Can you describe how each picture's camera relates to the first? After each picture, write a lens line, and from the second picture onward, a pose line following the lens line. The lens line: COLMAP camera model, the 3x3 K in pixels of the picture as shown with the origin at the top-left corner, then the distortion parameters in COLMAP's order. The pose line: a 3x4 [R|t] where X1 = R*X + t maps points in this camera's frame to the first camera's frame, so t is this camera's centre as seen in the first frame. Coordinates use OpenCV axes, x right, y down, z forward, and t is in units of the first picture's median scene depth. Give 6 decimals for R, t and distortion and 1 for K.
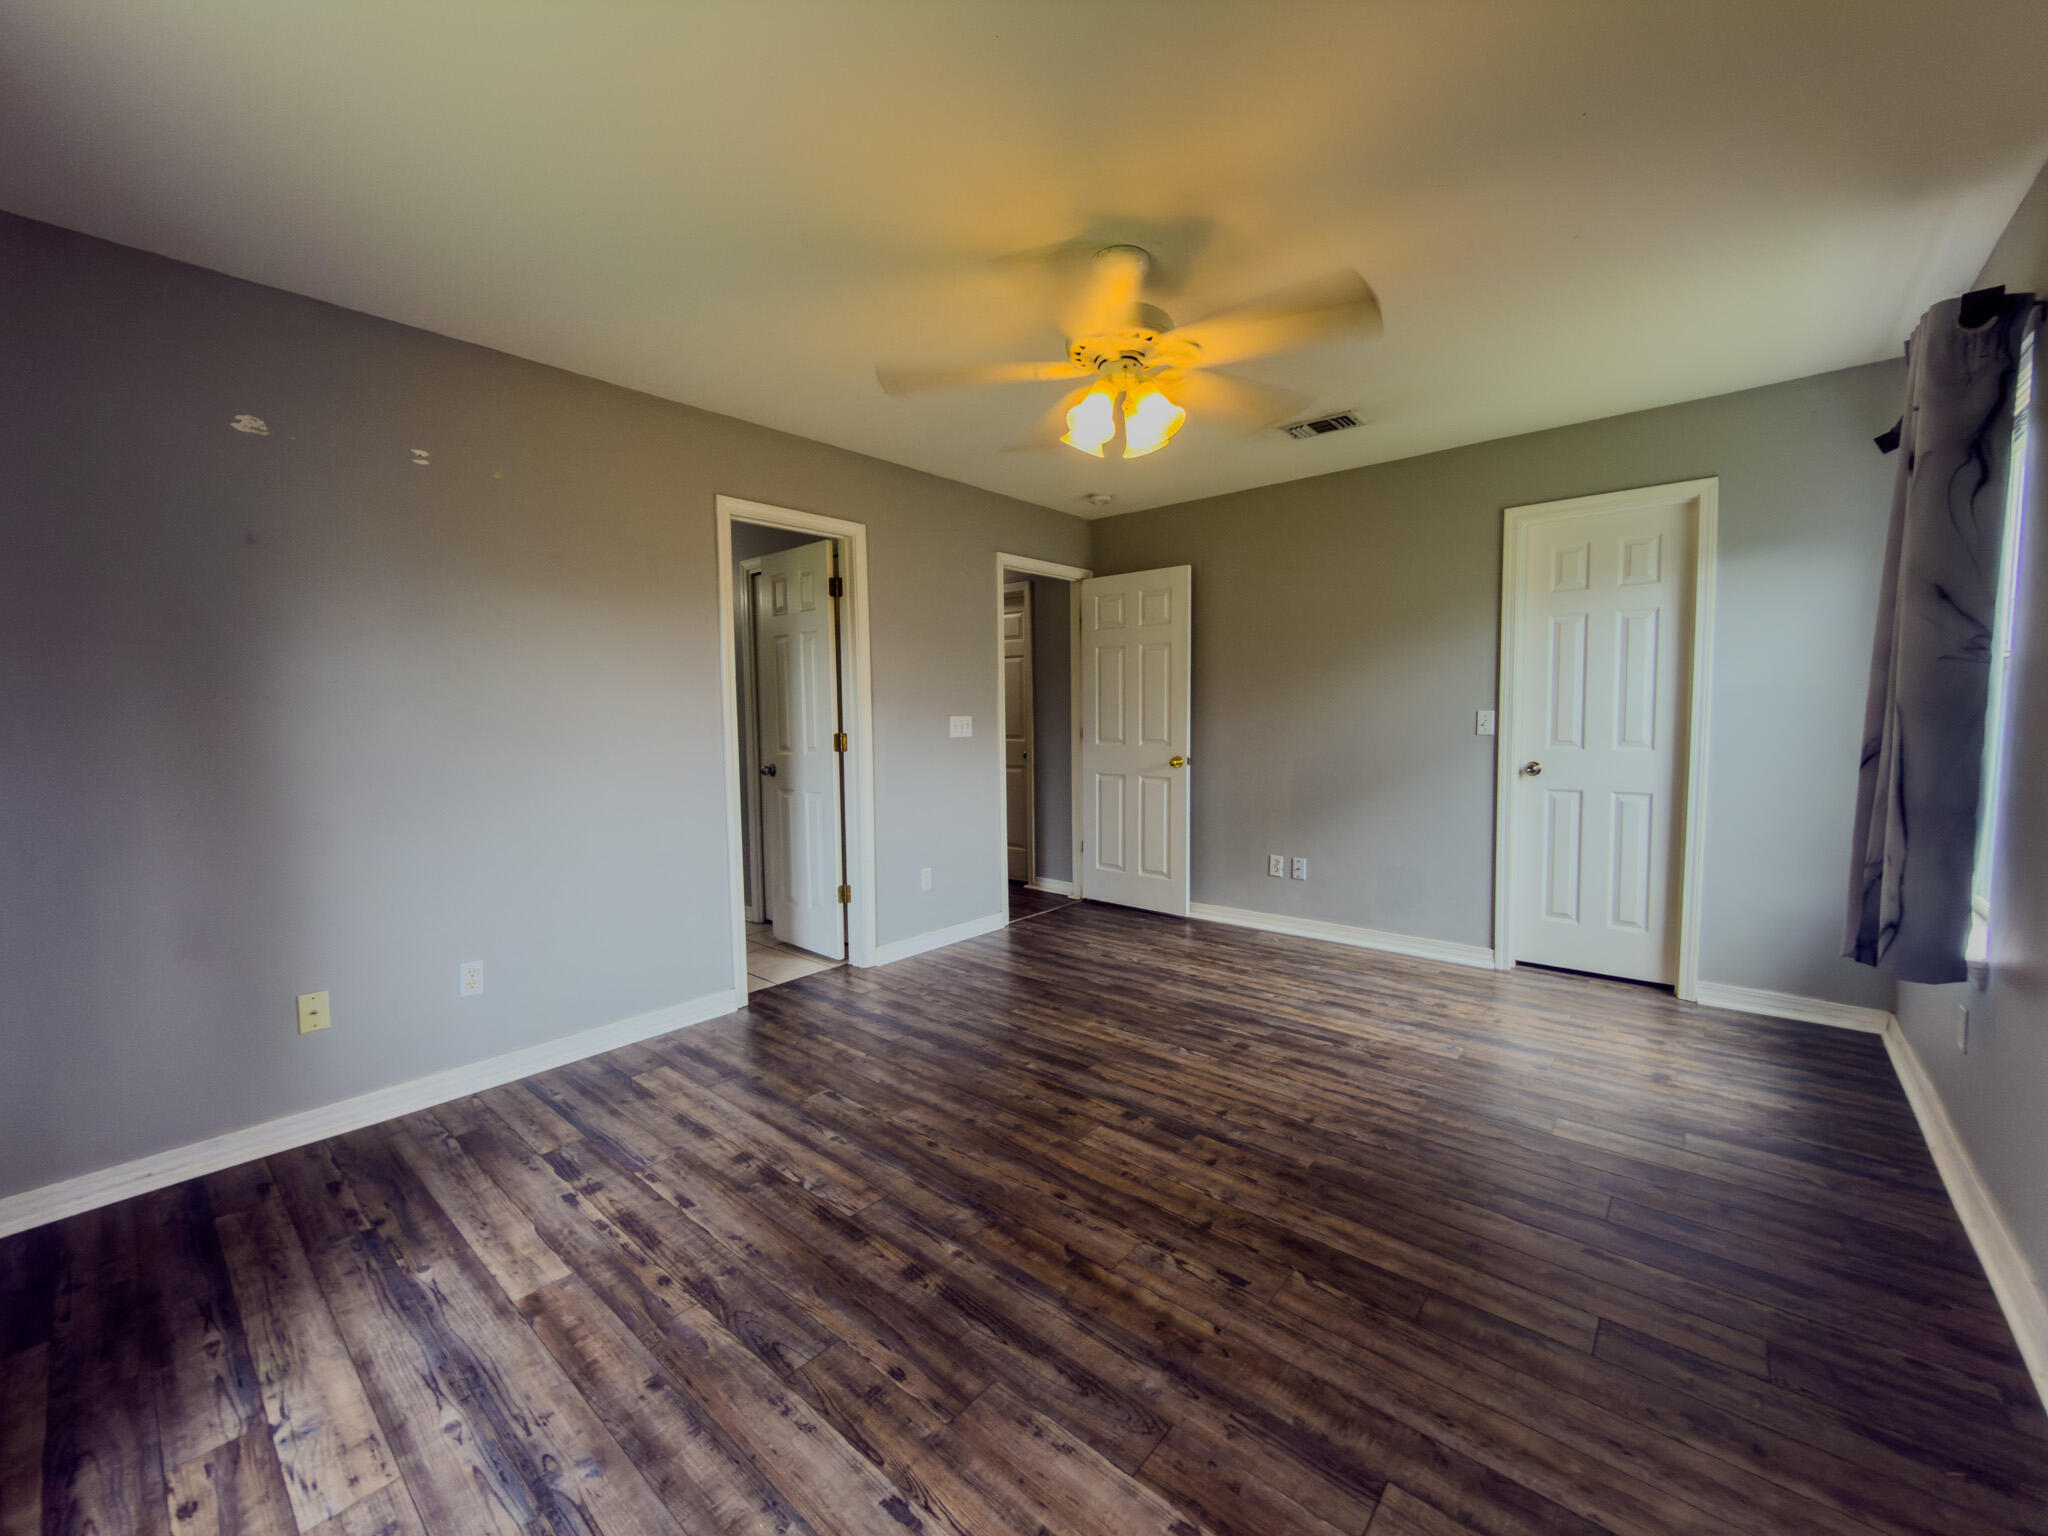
lens RADIAL K [[814.1, 0, 1025.4], [0, 814.1, 765.5], [0, 0, 1]] dist [-0.002229, 0.000314]
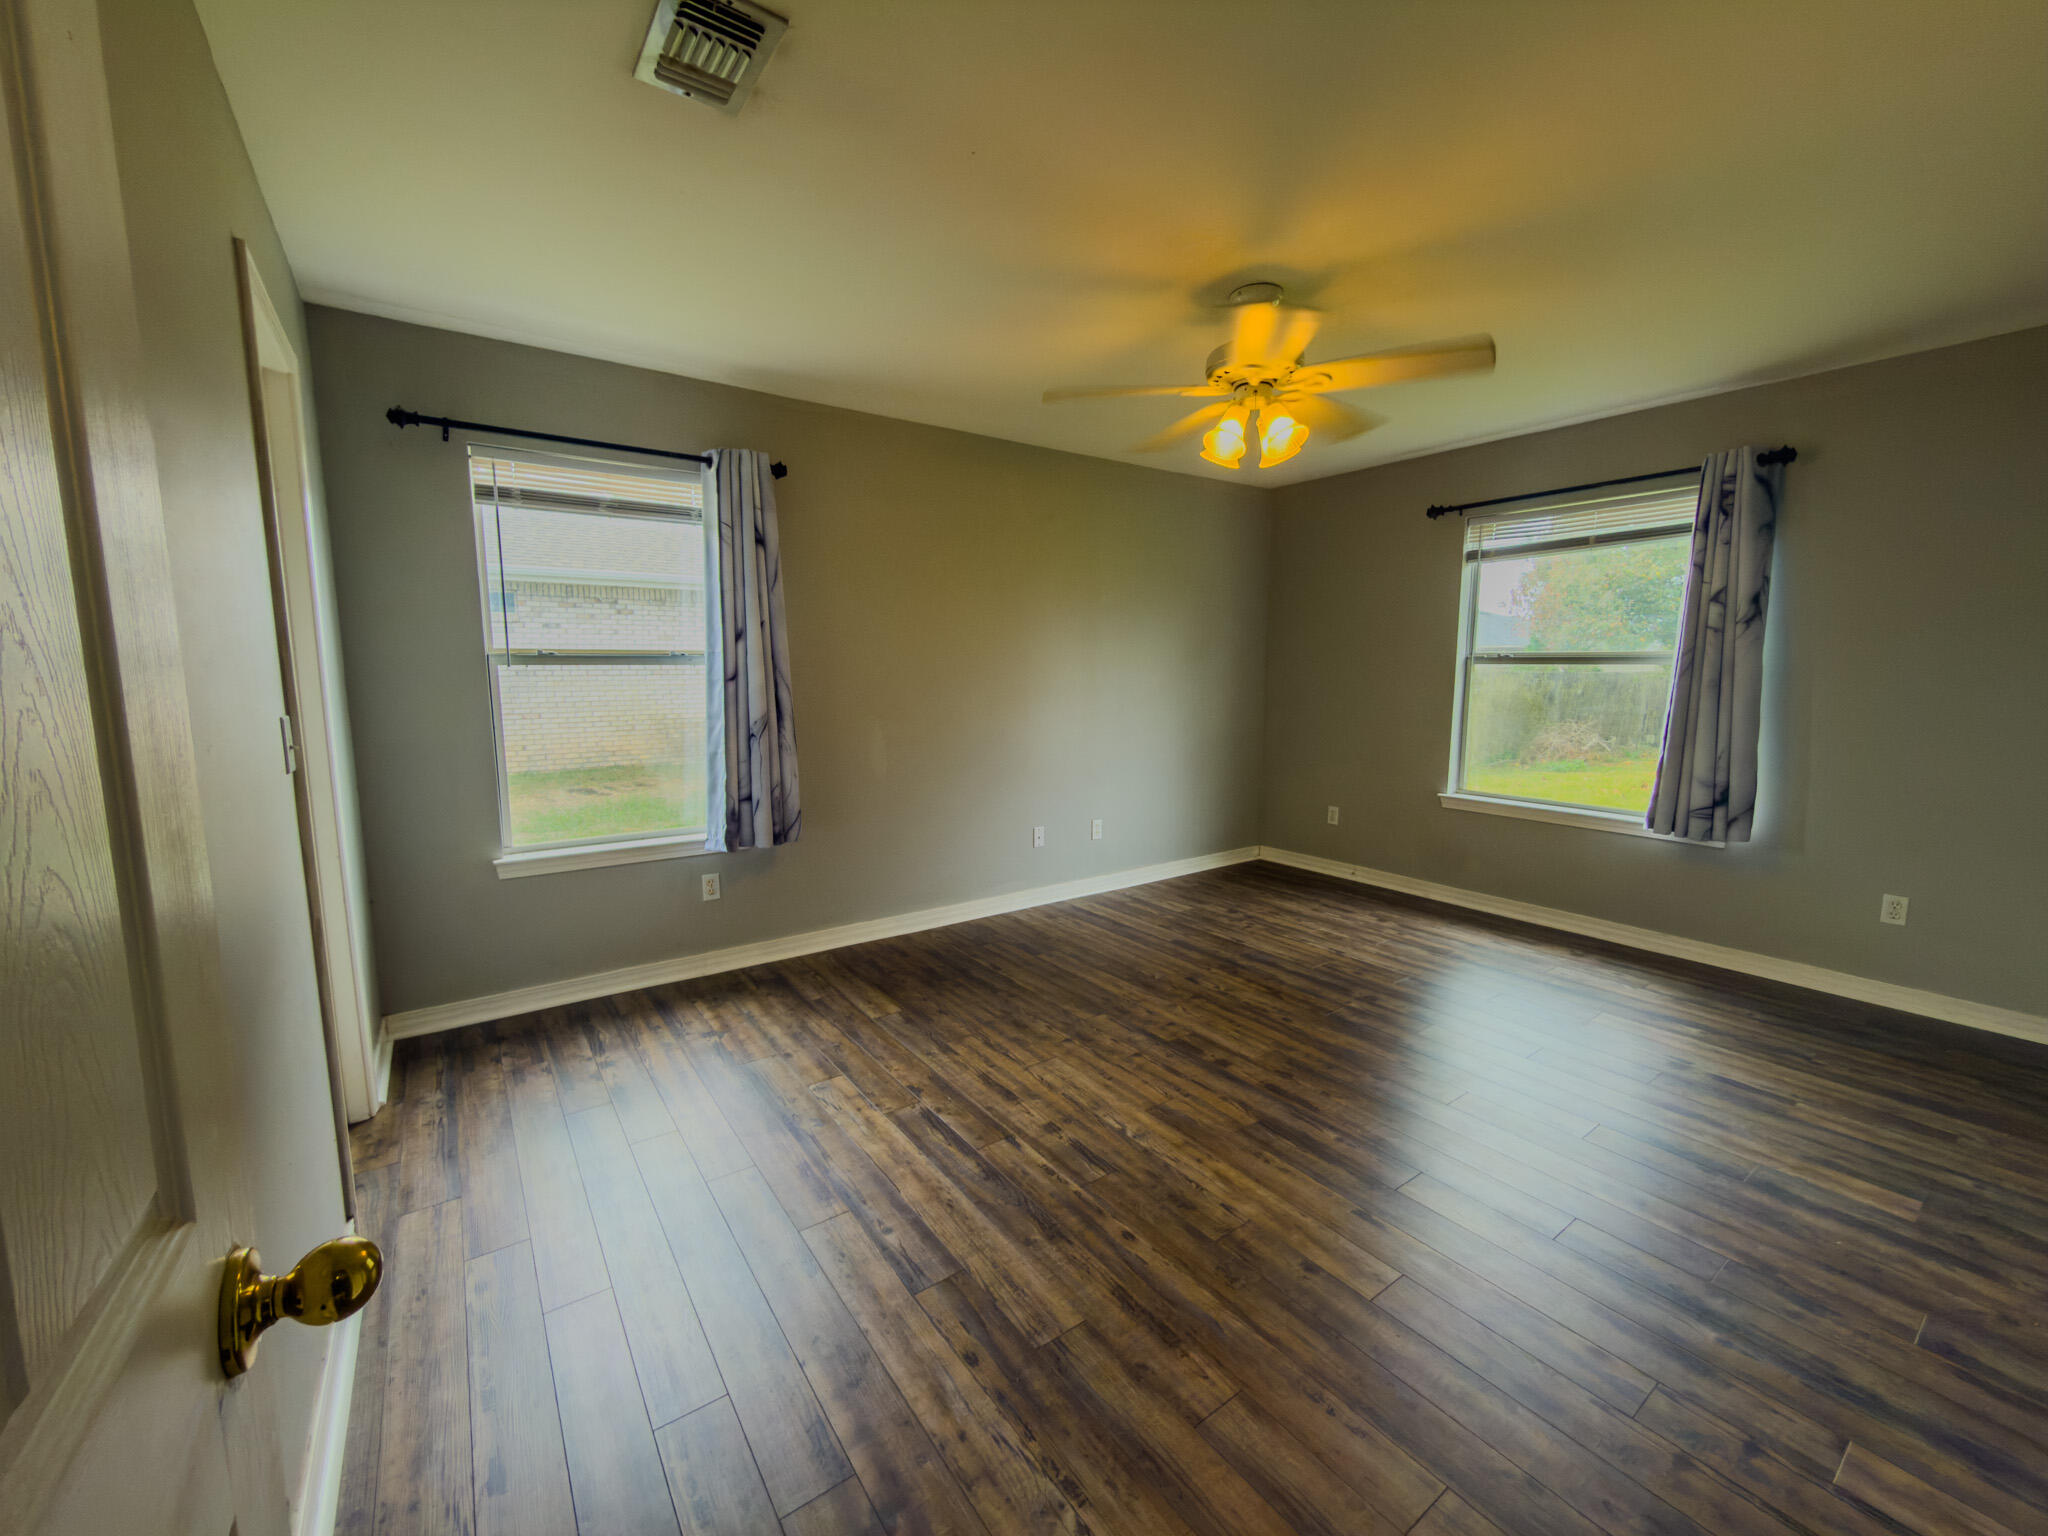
lens RADIAL K [[814.1, 0, 1025.4], [0, 814.1, 765.5], [0, 0, 1]] dist [-0.002229, 0.000314]
pose [[-0.970975, -0.016211, 0.238632, 0.123711], [0.028624, 0.982655, 0.183223, -0.157883], [-0.237464, 0.184736, -0.953669, 1.902525]]
